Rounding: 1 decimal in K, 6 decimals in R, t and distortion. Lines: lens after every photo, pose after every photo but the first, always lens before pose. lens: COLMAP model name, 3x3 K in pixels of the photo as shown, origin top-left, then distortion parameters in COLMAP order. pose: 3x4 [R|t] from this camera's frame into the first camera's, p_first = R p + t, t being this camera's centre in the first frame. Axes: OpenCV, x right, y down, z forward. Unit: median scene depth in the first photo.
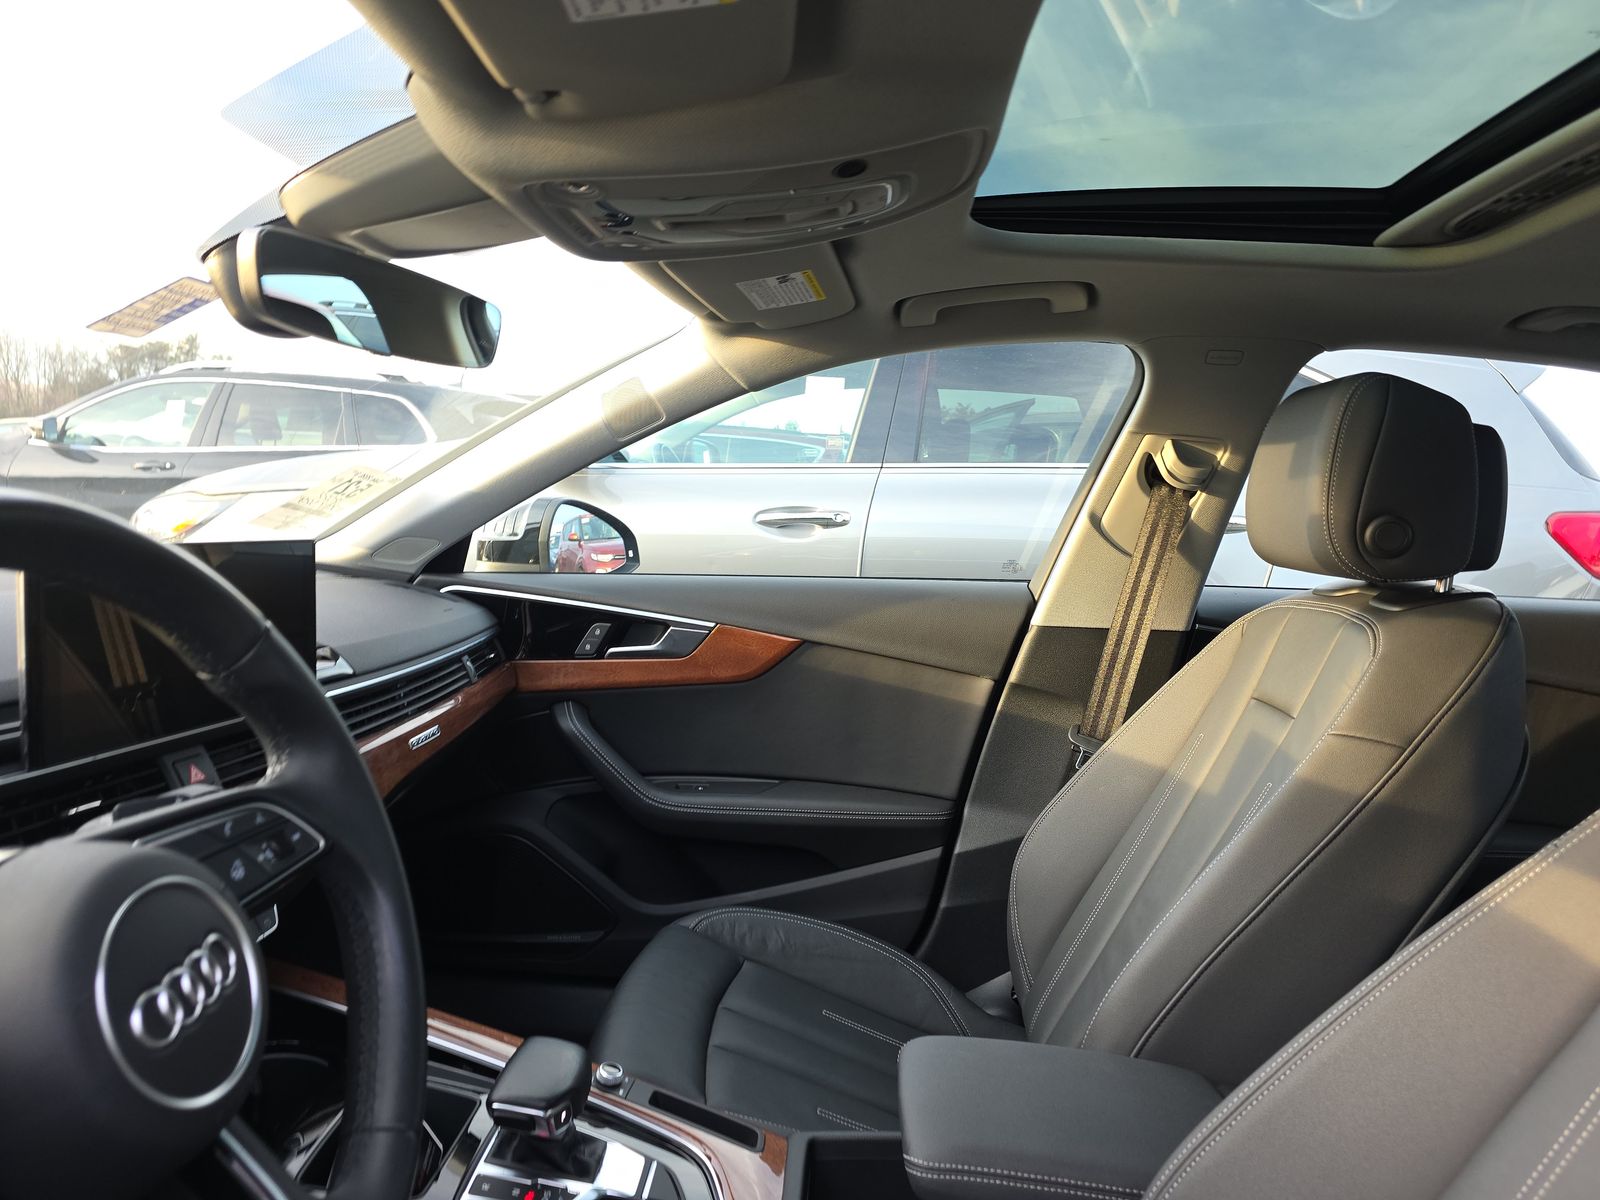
lens RADIAL K [[1060.3, 0, 805.0], [0, 1060.3, 587.1], [0, 0, 1]] dist [0.054641, -0.053507]
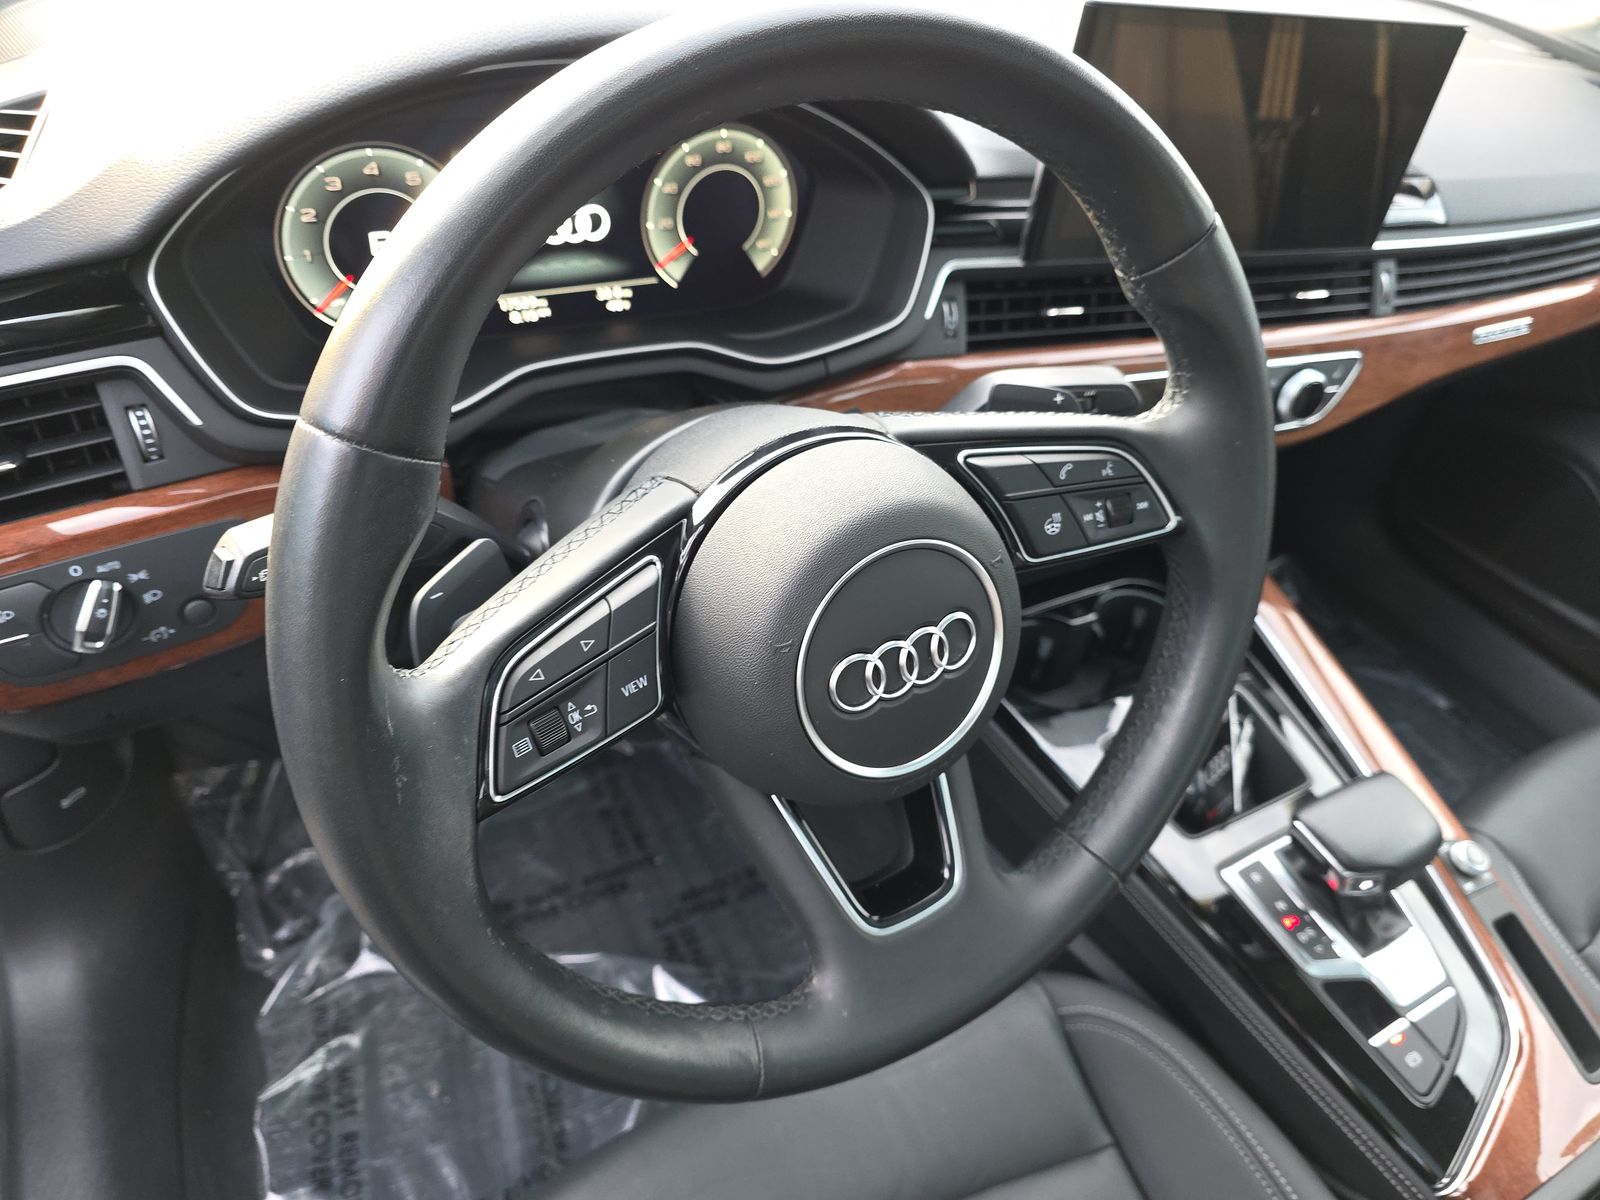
lens RADIAL K [[1098.5, 0, 809.3], [0, 1098.5, 599.2], [0, 0, 1]] dist [0.053869, -0.093042]
pose [[0.536206, 0.550323, -0.640022, -0.019002], [-0.163476, 0.811592, 0.560887, -0.053013], [0.828106, -0.196123, 0.525145, 0.145712]]
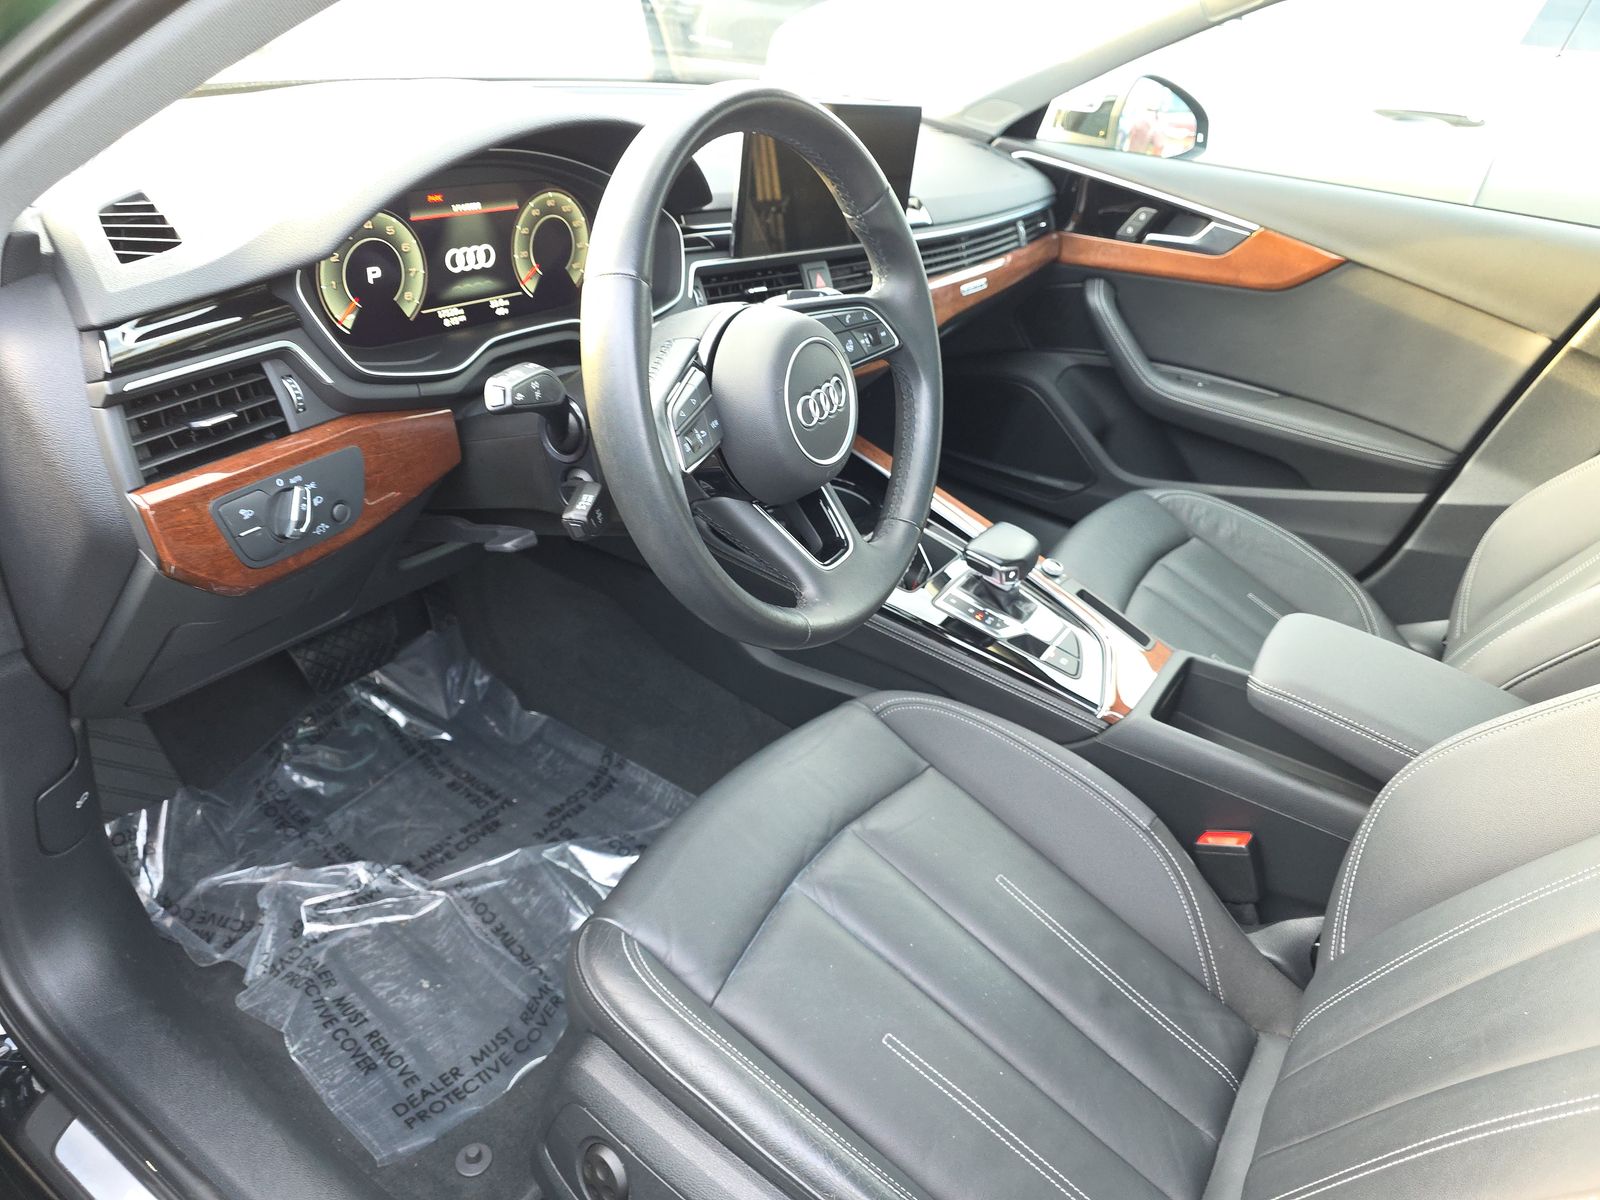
lens RADIAL K [[1060.3, 0, 805.0], [0, 1060.3, 587.1], [0, 0, 1]] dist [0.054641, -0.053507]
pose [[0.862247, 0.305778, -0.403770, 0.067610], [-0.127867, 0.902791, 0.410632, -0.022803], [0.490082, -0.302438, 0.817527, -0.177443]]
